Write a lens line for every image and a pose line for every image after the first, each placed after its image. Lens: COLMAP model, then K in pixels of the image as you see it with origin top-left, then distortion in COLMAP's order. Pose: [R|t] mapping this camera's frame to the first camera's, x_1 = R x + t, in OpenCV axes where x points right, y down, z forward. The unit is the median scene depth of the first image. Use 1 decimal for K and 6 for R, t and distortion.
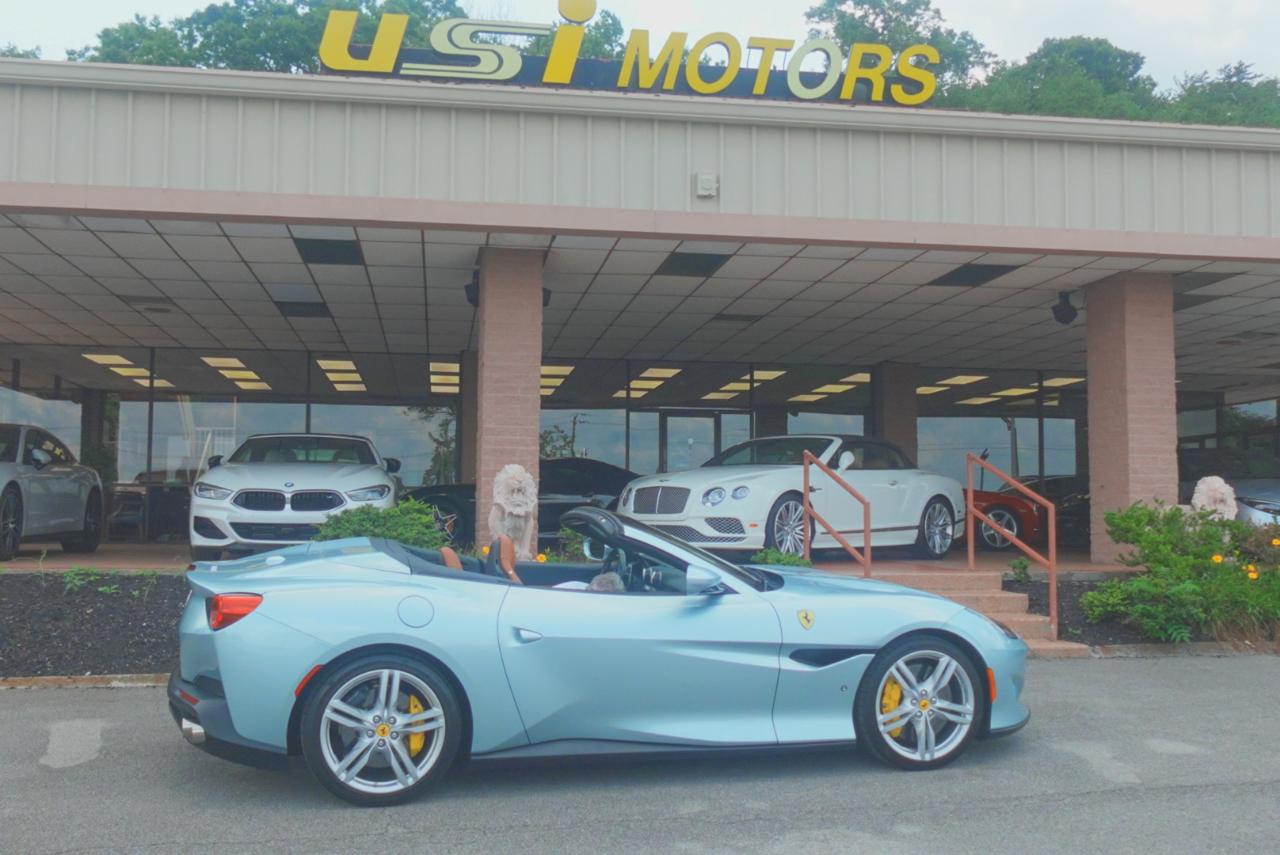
lens RADIAL K [[1344.4, 0, 640.3], [0, 1344.4, 428.4], [0, 0, 1]] dist [-0.005665, -0.004257]
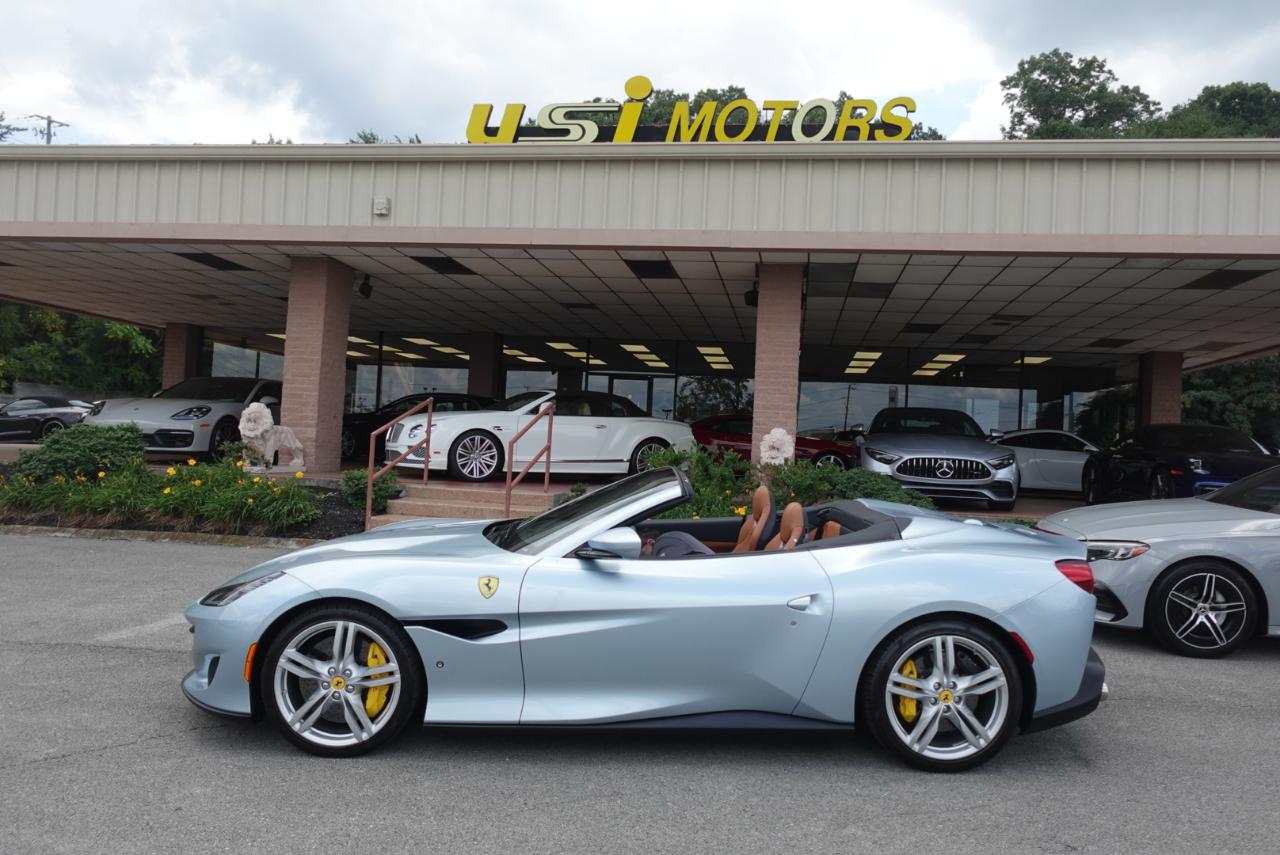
lens RADIAL K [[921.0, 0, 640.7], [0, 921.0, 426.2], [0, 0, 1]] dist [-0.003991, 0.006186]
pose [[0.949649, 0.032746, -0.311599, 0.343158], [-0.021637, 0.999003, 0.039042, 0.002231], [0.312567, -0.030334, 0.949411, 0.095209]]
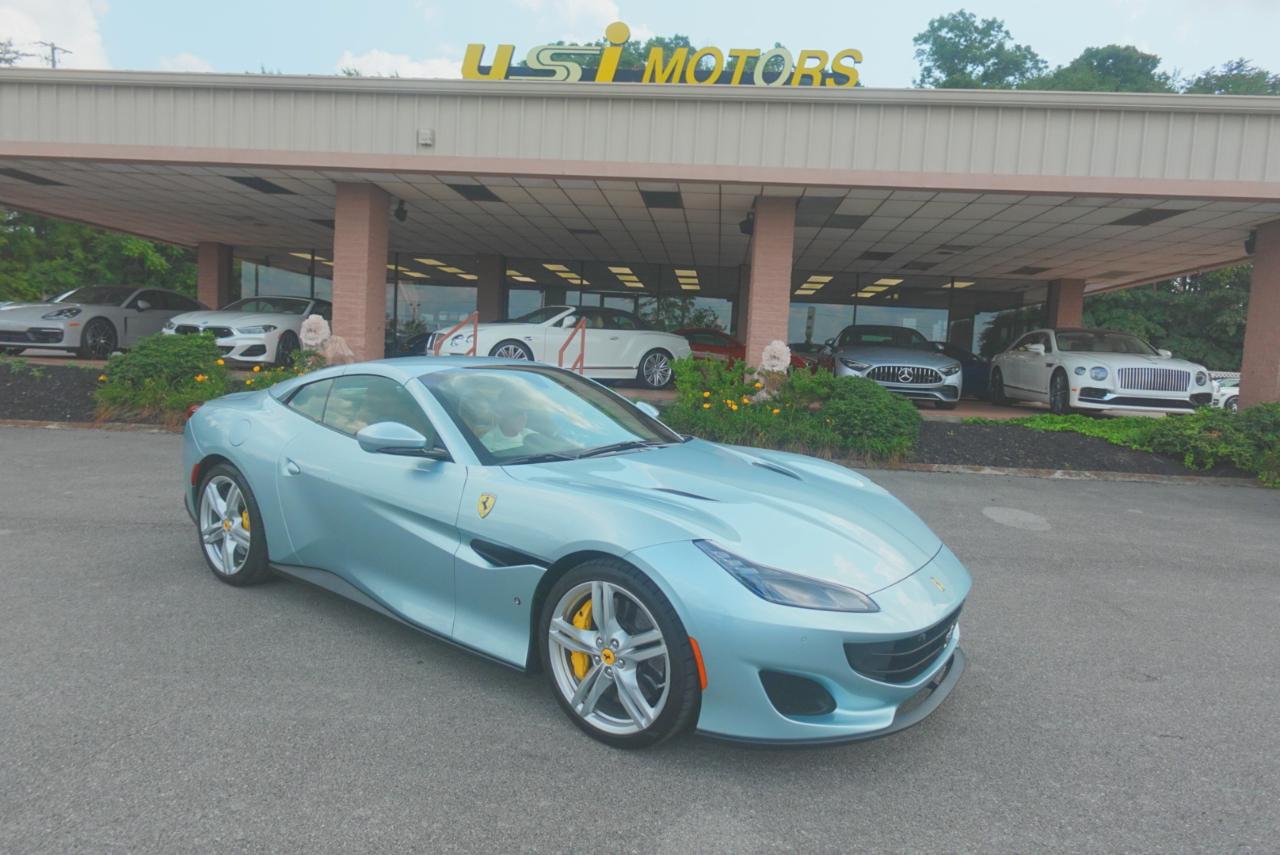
lens RADIAL K [[783.9, 0, 640.6], [0, 783.9, 427.4], [0, 0, 1]] dist [-0.001119, 0.001868]
pose [[0.967650, 0.066787, -0.243295, 0.298283], [-0.030729, 0.988346, 0.149093, 0.004254], [0.250417, -0.136794, 0.958425, 0.084799]]
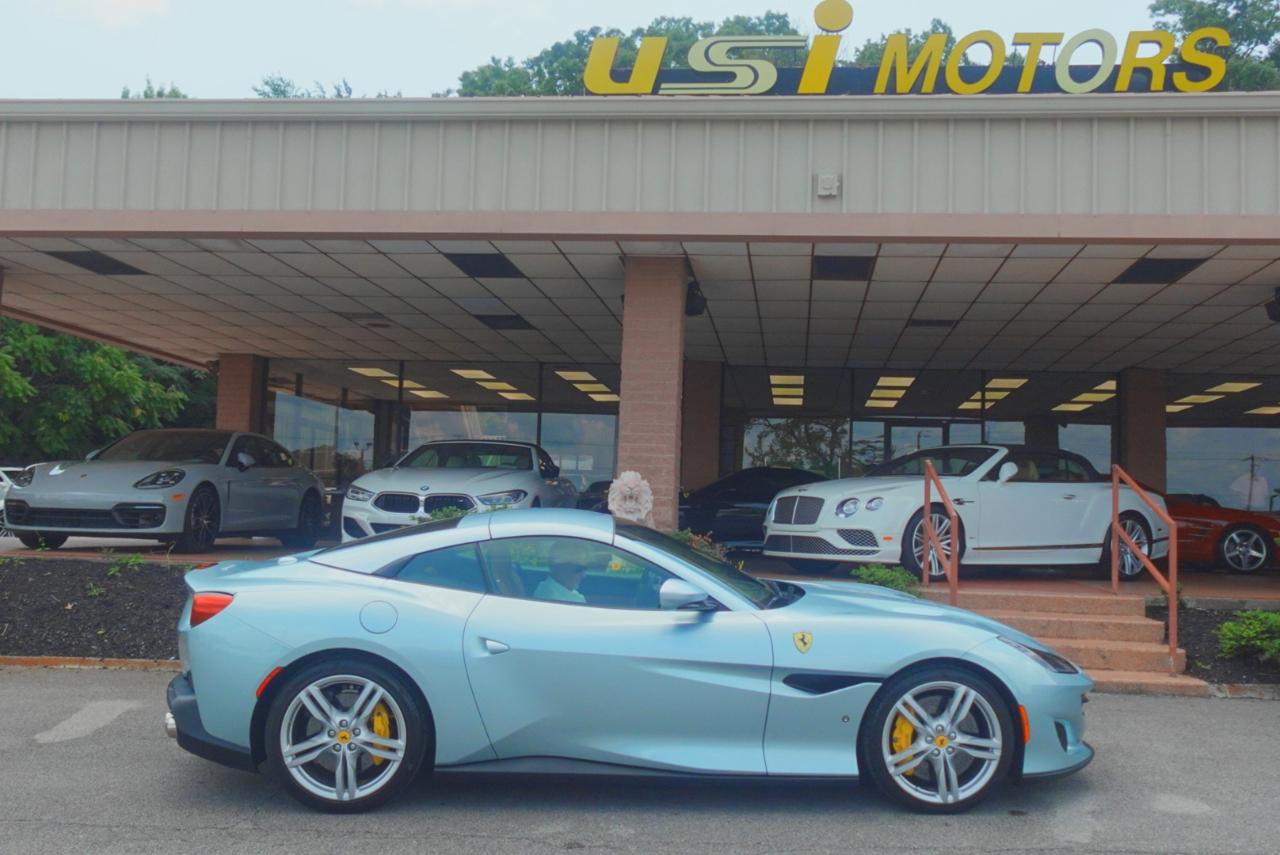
lens RADIAL K [[1312.6, 0, 641.8], [0, 1312.6, 430.7], [0, 0, 1]] dist [-0.010017, 0.015285]
pose [[0.964344, 0.003540, -0.264627, 0.095795], [-0.005305, 0.999968, -0.005958, 0.001261], [0.264598, 0.007150, 0.964332, 0.031898]]
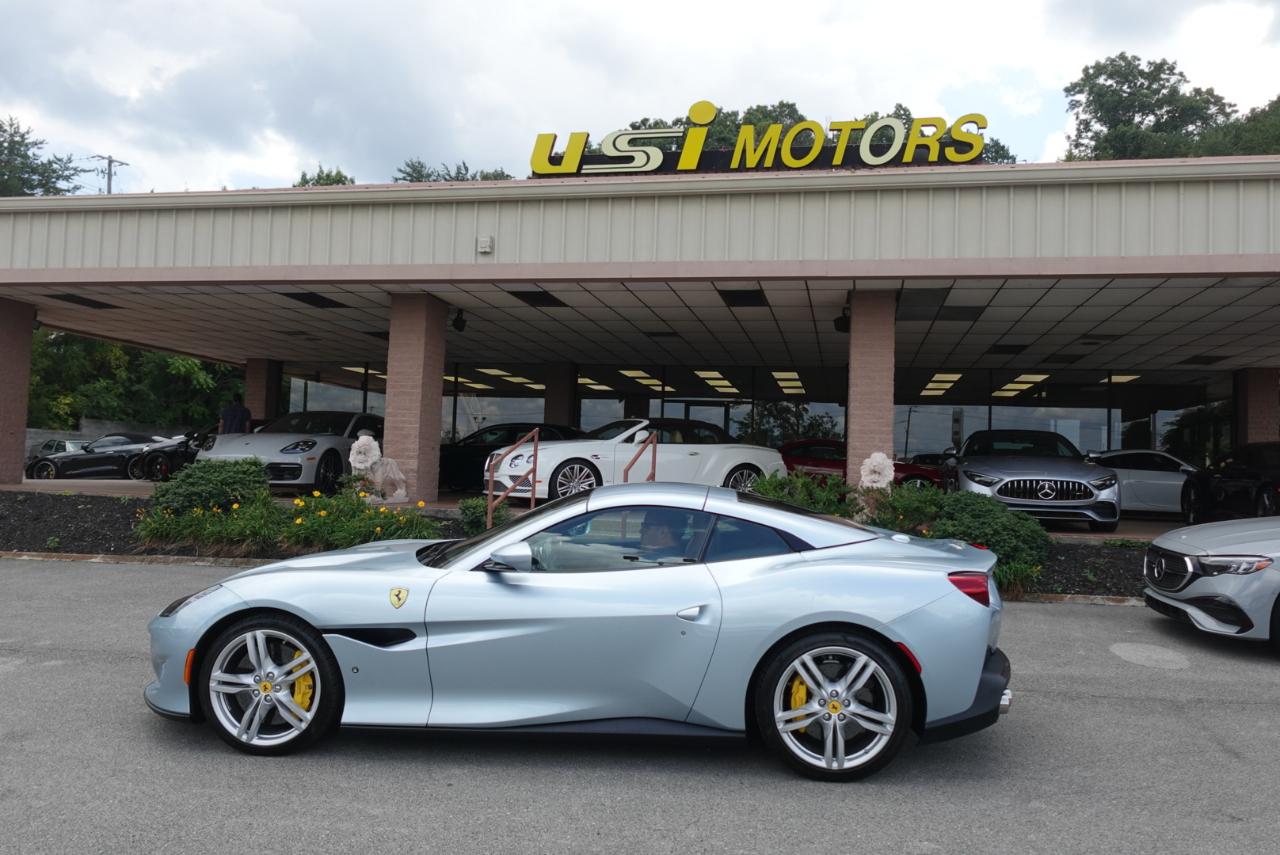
lens RADIAL K [[958.3, 0, 640.5], [0, 958.3, 428.0], [0, 0, 1]] dist [-0.007647, 0.010936]
pose [[0.933662, 0.008448, -0.358056, 0.324550], [-0.004008, 0.999906, 0.013141, 0.001355], [0.358133, -0.010834, 0.933608, 0.052755]]
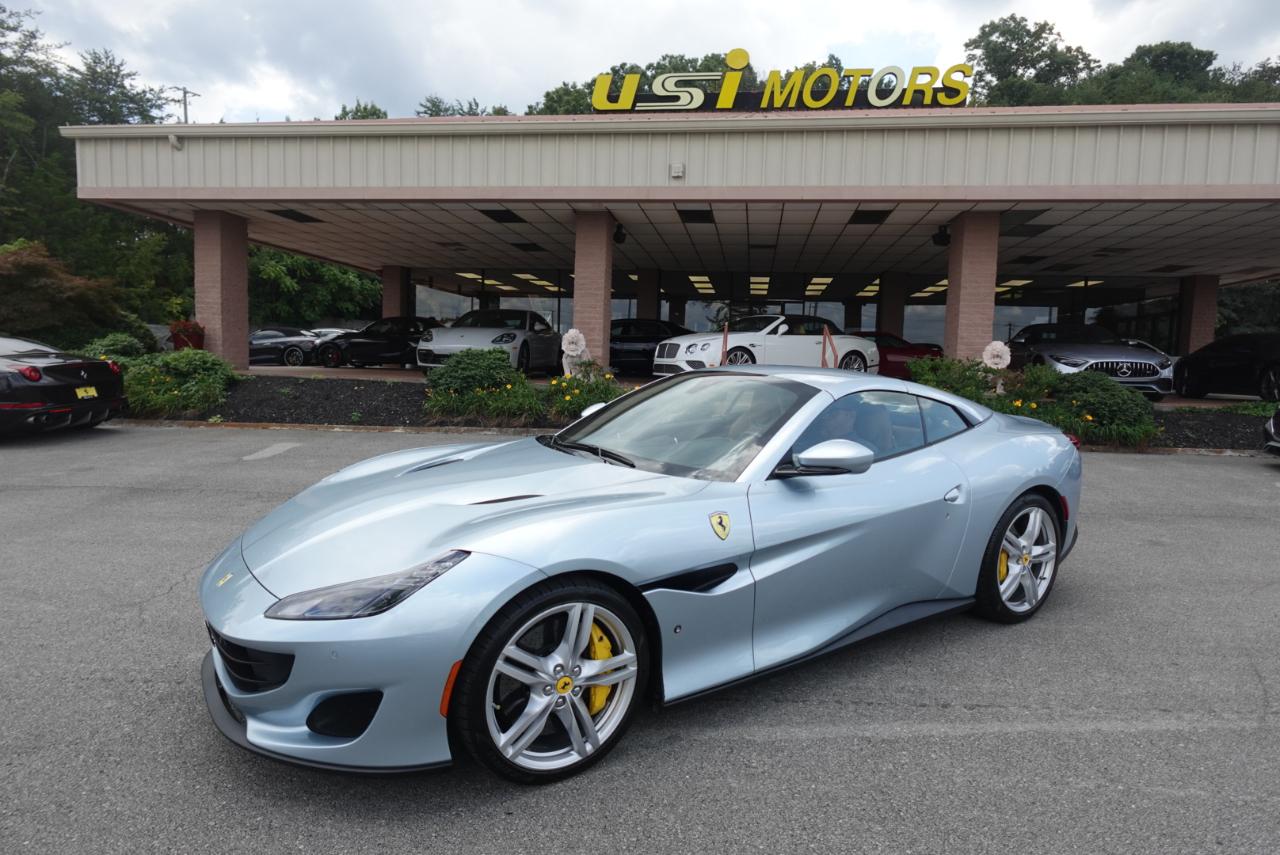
lens RADIAL K [[753.5, 0, 640.2], [0, 753.5, 427.8], [0, 0, 1]] dist [-0.000516, 0.000663]
pose [[0.955247, 0.046906, -0.292067, 0.172293], [-0.002671, 0.988675, 0.150046, 0.002554], [0.295798, -0.142551, 0.944554, 0.003574]]
